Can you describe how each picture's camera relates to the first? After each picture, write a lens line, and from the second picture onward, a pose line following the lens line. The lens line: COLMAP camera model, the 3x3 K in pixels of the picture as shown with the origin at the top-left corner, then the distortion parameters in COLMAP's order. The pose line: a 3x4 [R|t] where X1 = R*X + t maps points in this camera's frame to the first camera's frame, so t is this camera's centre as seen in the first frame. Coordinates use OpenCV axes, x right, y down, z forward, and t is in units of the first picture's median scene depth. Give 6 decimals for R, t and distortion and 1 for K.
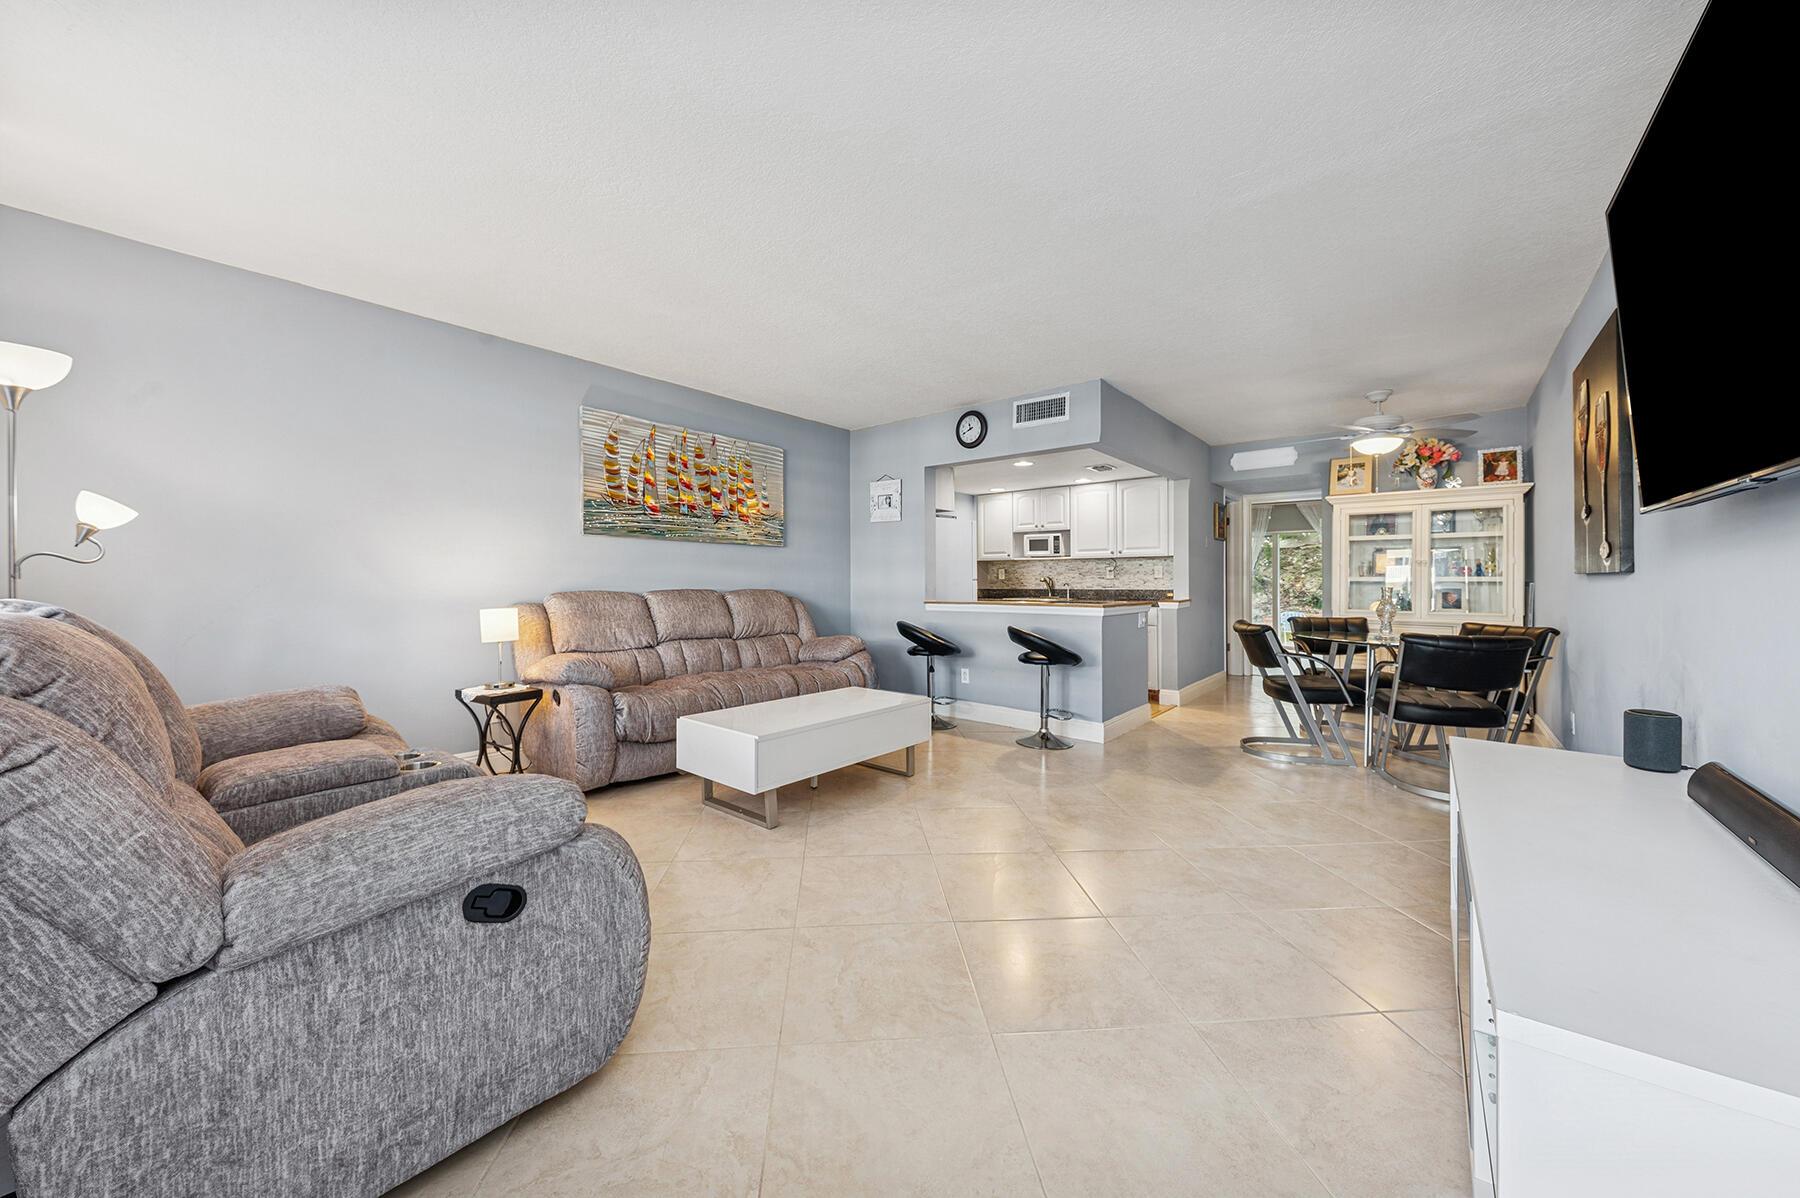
lens RADIAL K [[641.1, 0, 893.6], [0, 641.1, 583.4], [0, 0, 1]] dist [0.000854, -0.000469]
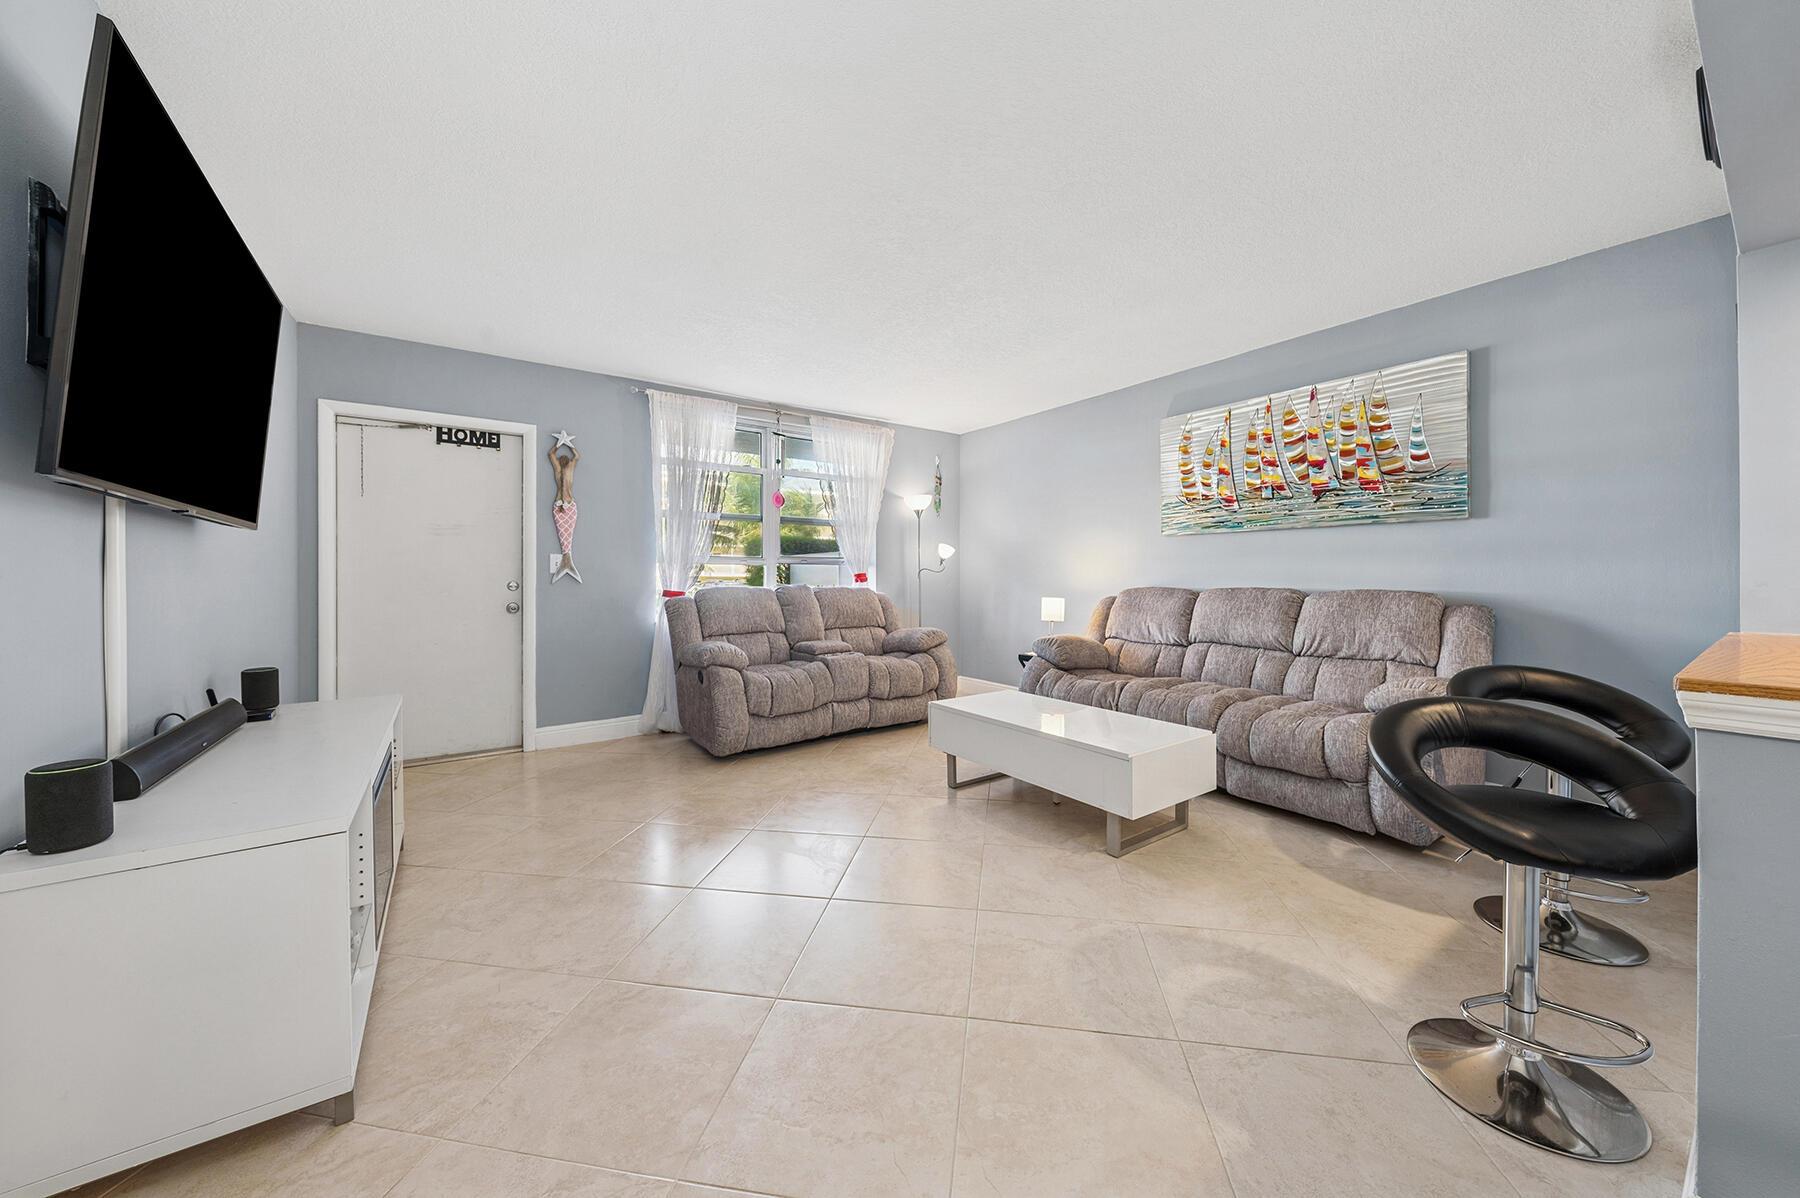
lens RADIAL K [[623.7, 0, 895.2], [0, 623.7, 573.8], [0, 0, 1]] dist [-0.003130, -0.000222]
pose [[-0.272787, -0.011402, -0.962007, 0.517880], [-0.003297, 0.999935, -0.010917, 0.001080], [0.962069, 0.000194, -0.272807, 0.664327]]
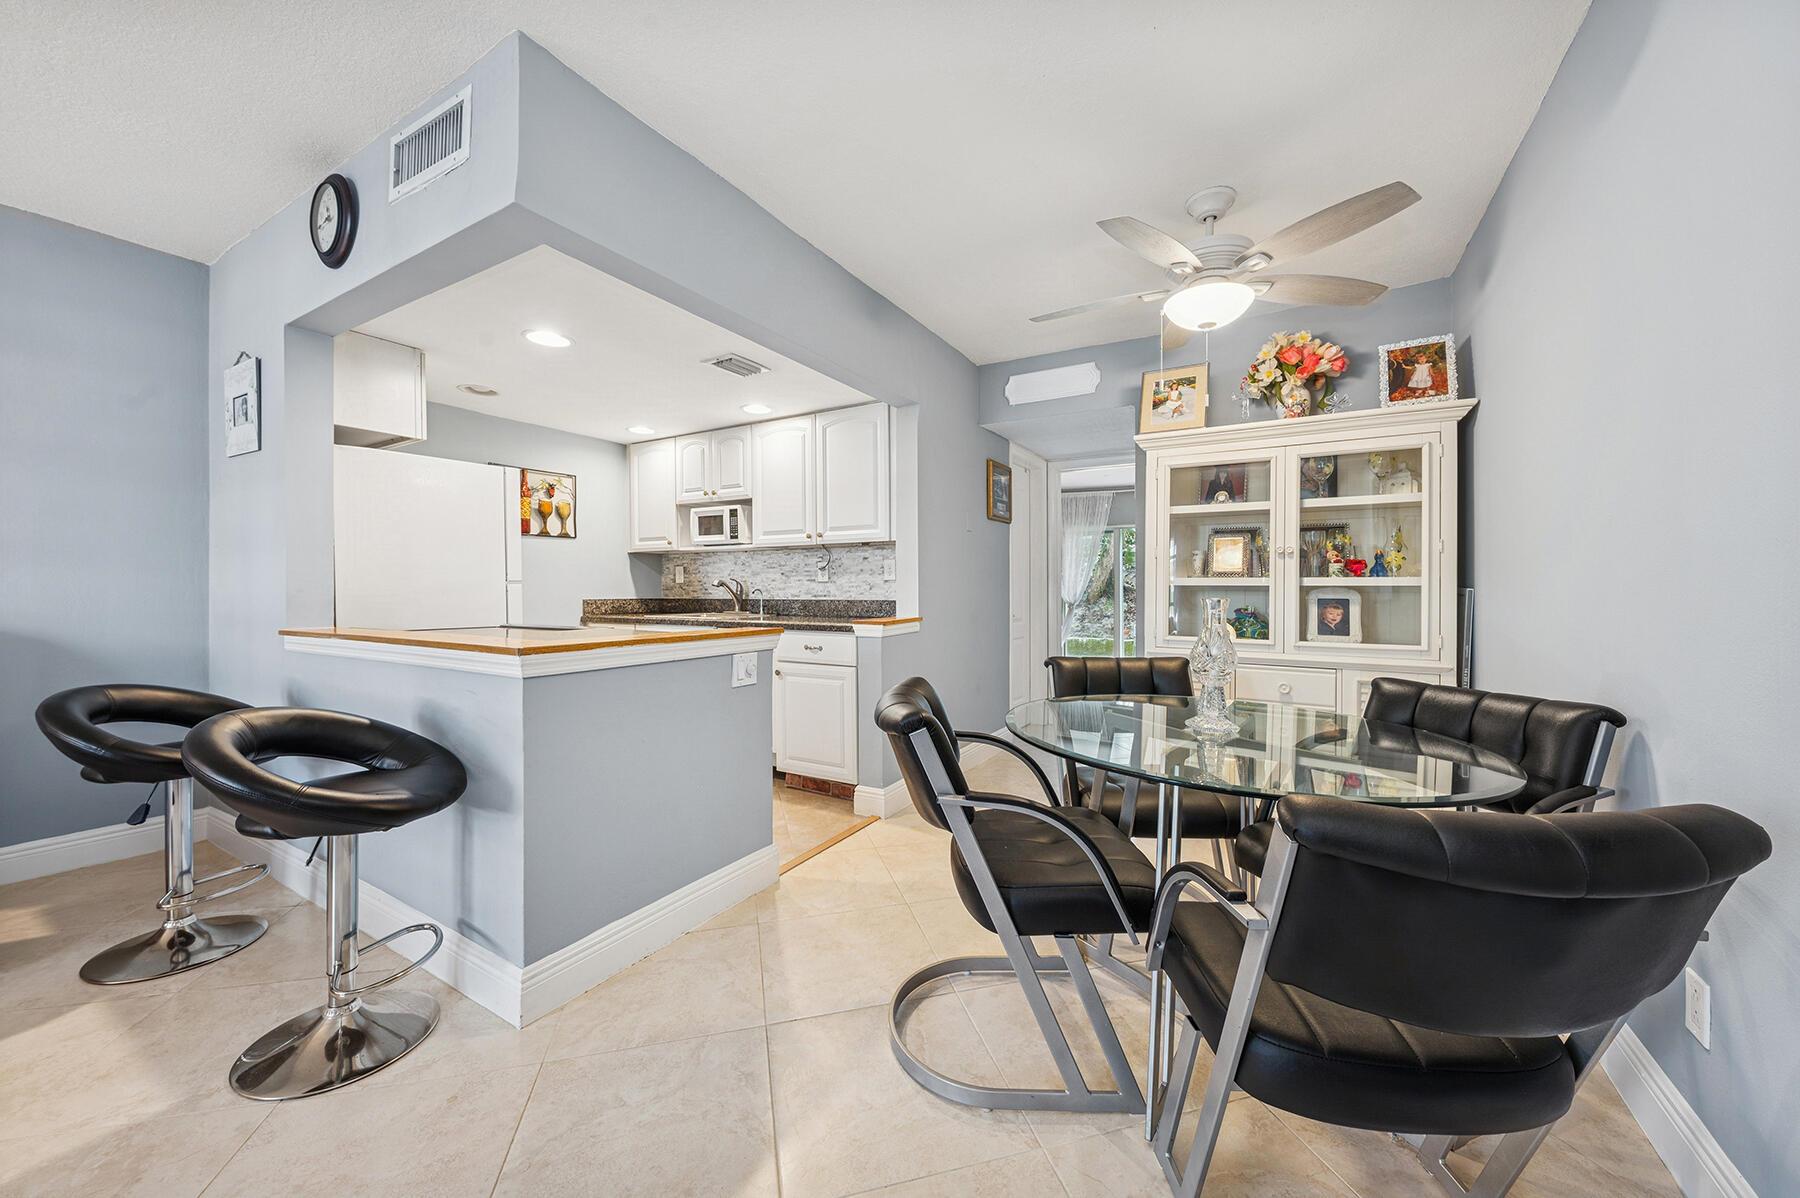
lens RADIAL K [[641.1, 0, 905.8], [0, 641.1, 589.5], [0, 0, 1]] dist [0.000854, -0.000469]
pose [[0.985885, 0.000560, 0.167422, 0.407680], [-0.000528, 1.000000, -0.000231, 0.000186], [-0.167422, 0.000139, 0.985885, 0.509795]]
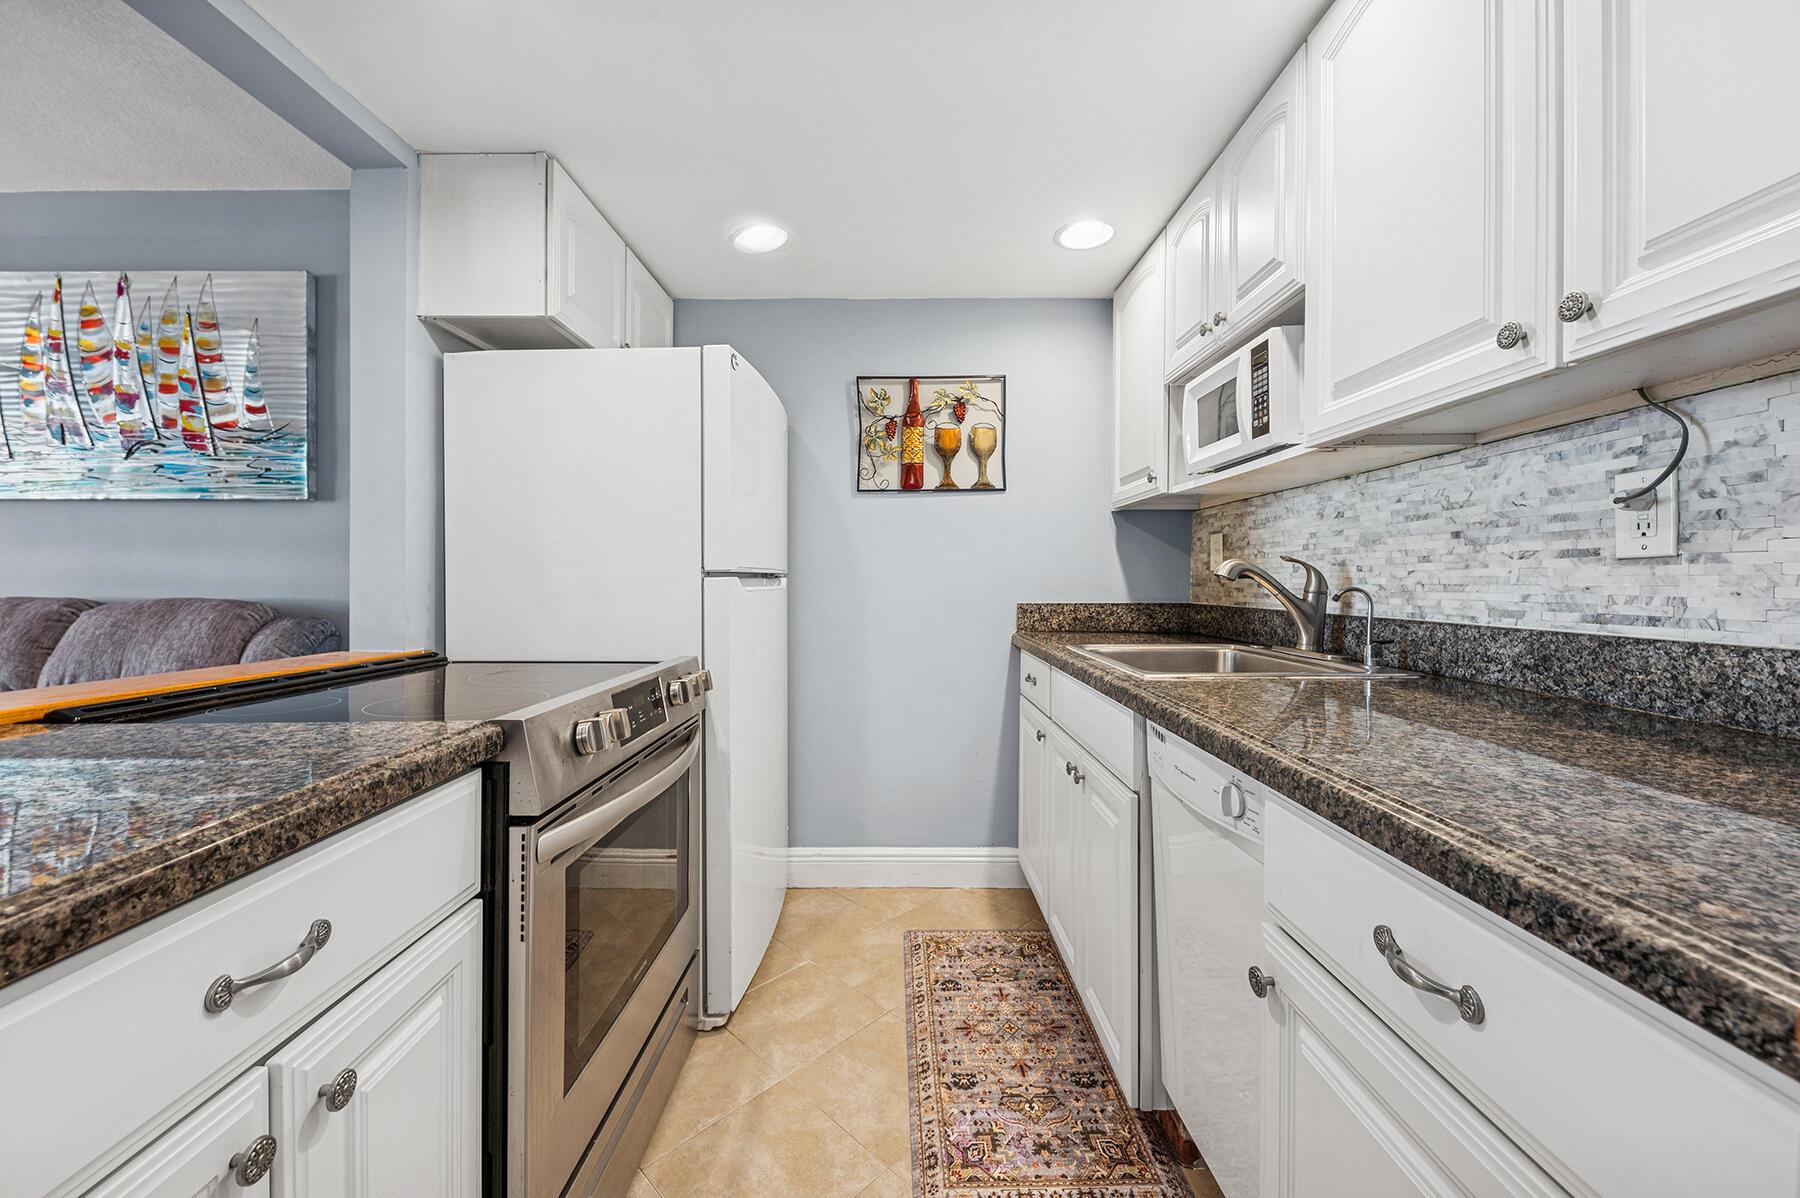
lens RADIAL K [[683.3, 0, 922.3], [0, 683.3, 589.1], [0, 0, 1]] dist [0.000211, -0.000958]
pose [[0.649670, 0.010269, -0.760147, 0.452933], [0.000364, 0.999904, 0.013819, -0.003599], [0.760216, -0.009255, 0.649604, 1.029196]]
